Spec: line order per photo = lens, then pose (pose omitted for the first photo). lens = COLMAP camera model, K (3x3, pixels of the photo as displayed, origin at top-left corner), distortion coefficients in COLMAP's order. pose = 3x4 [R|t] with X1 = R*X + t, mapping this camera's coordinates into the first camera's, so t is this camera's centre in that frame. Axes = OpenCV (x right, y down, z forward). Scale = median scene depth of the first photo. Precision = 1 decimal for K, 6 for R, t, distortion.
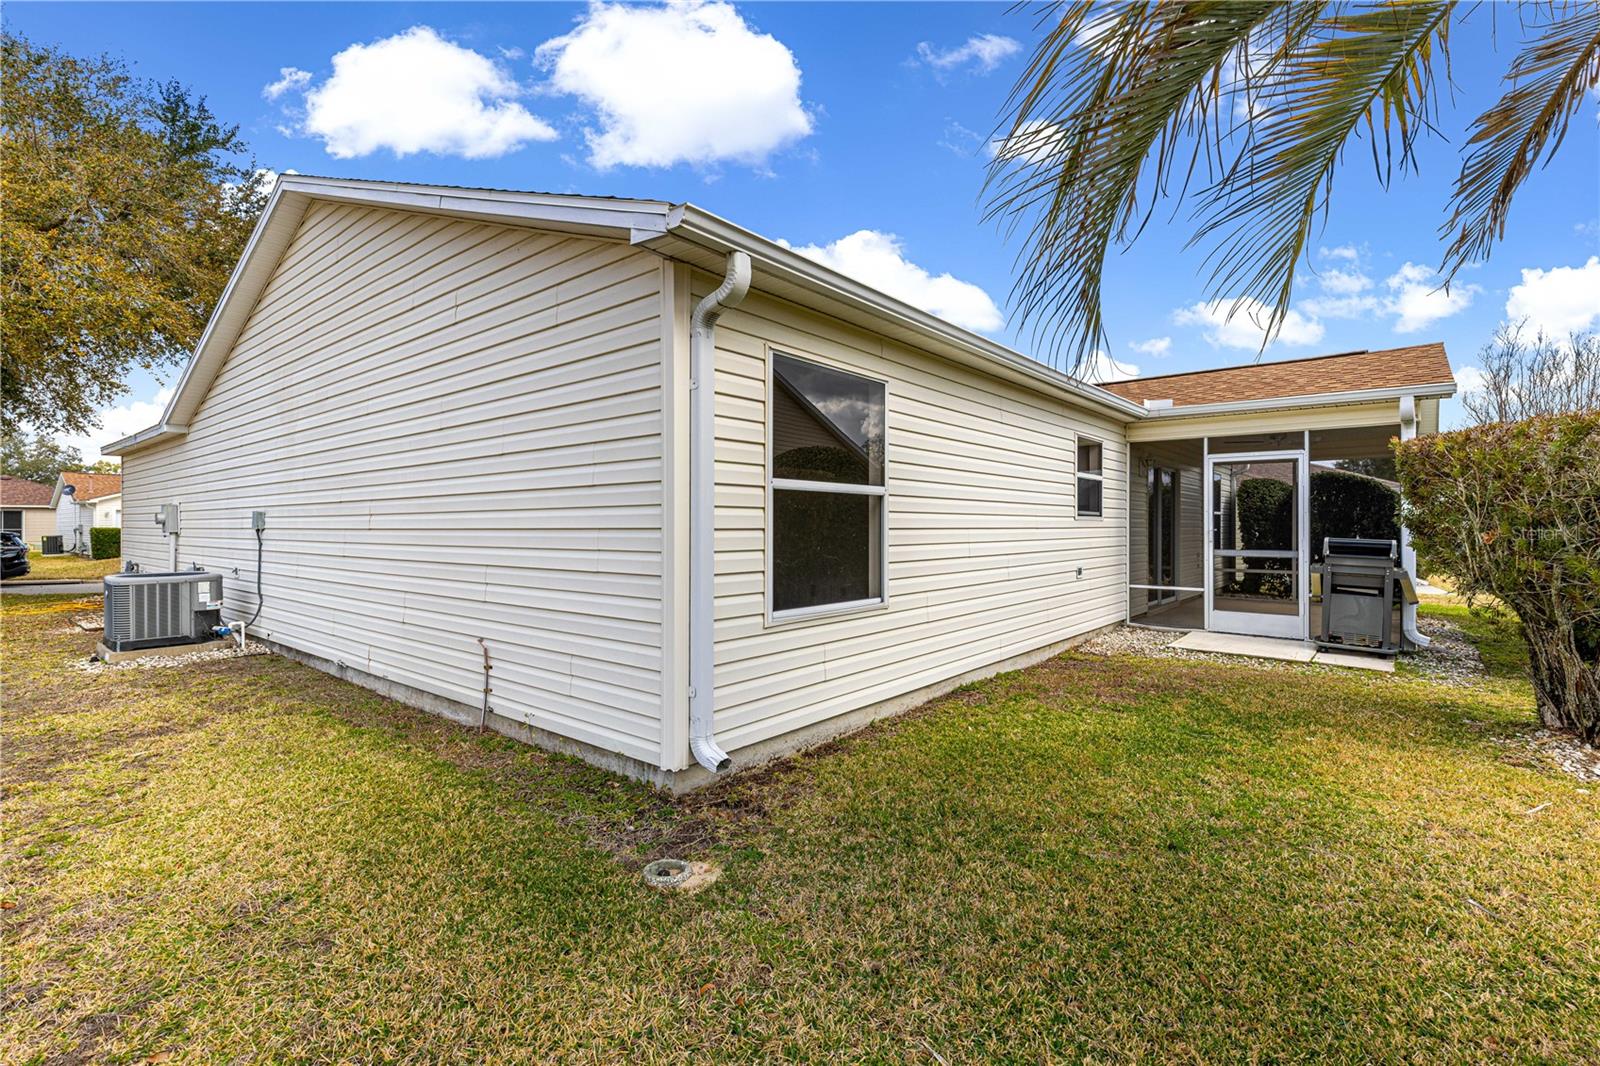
lens RADIAL K [[716.7, 0, 800.0], [0, 716.7, 533.0], [0, 0, 1]] dist [0.005730, -0.000374]
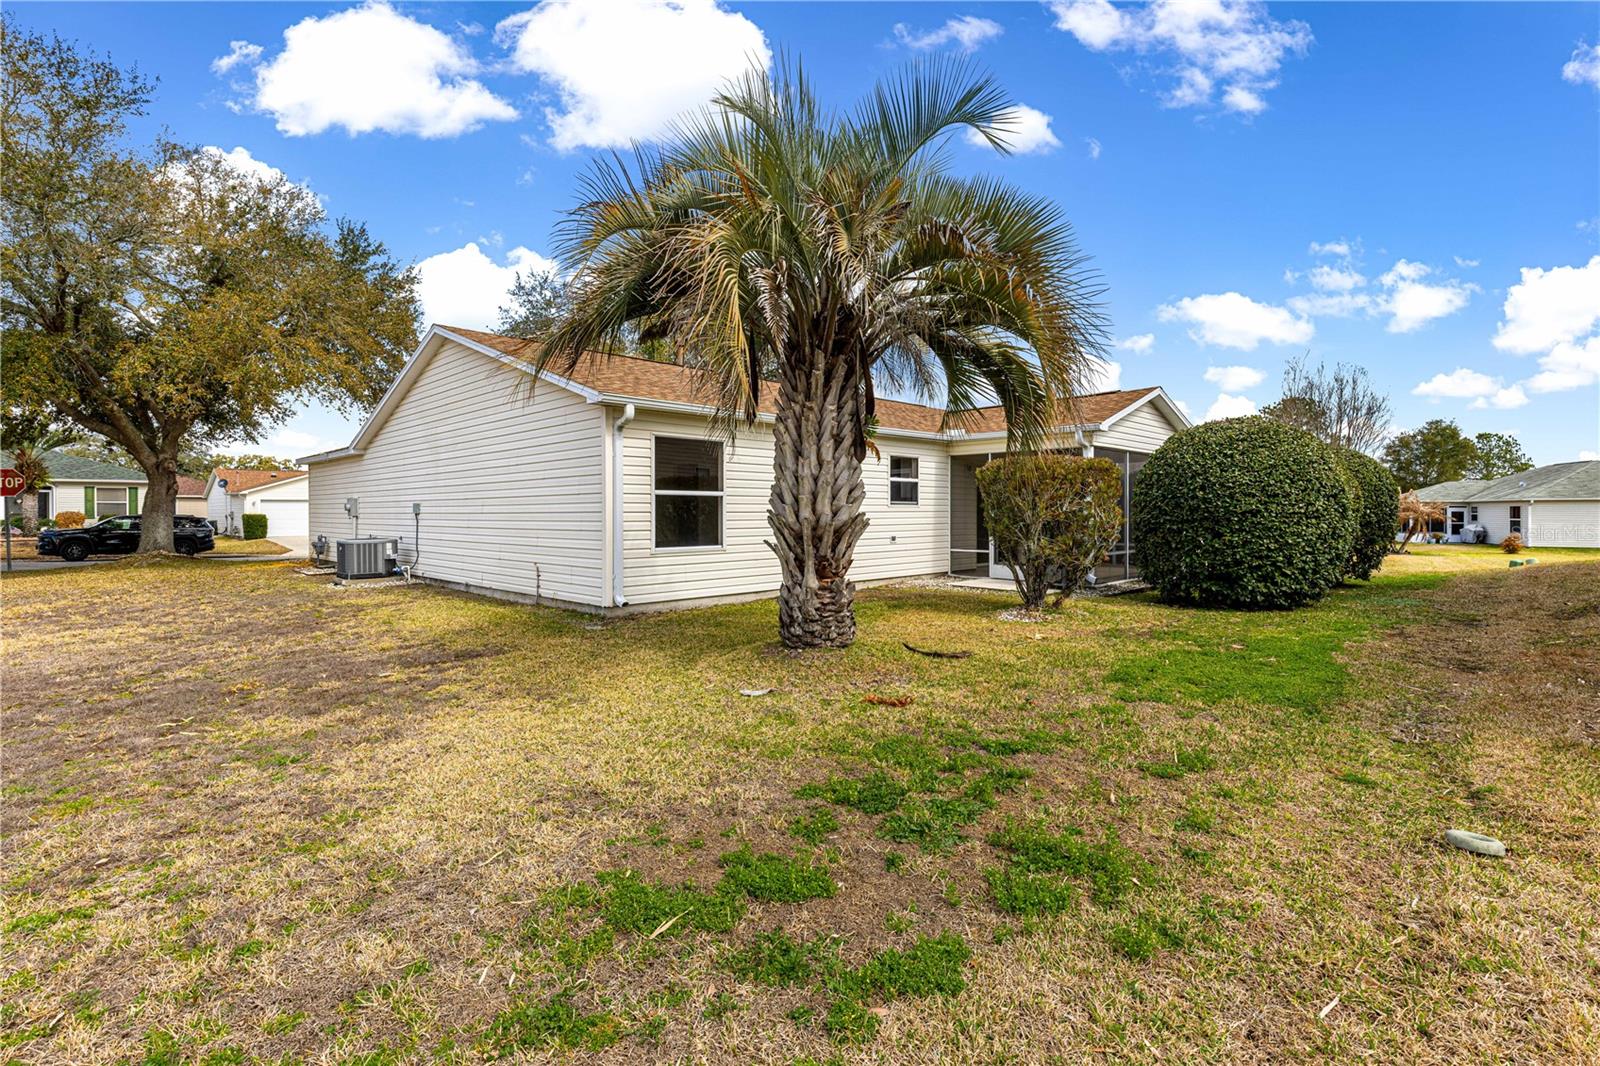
lens RADIAL K [[744.9, 0, 796.8], [0, 744.9, 529.0], [0, 0, 1]] dist [0.001680, -0.000098]
pose [[0.995177, 0.000211, -0.098099, 0.354304], [0.001105, 0.999910, 0.013355, 0.009572], [0.098093, -0.013399, 0.995087, -0.731252]]
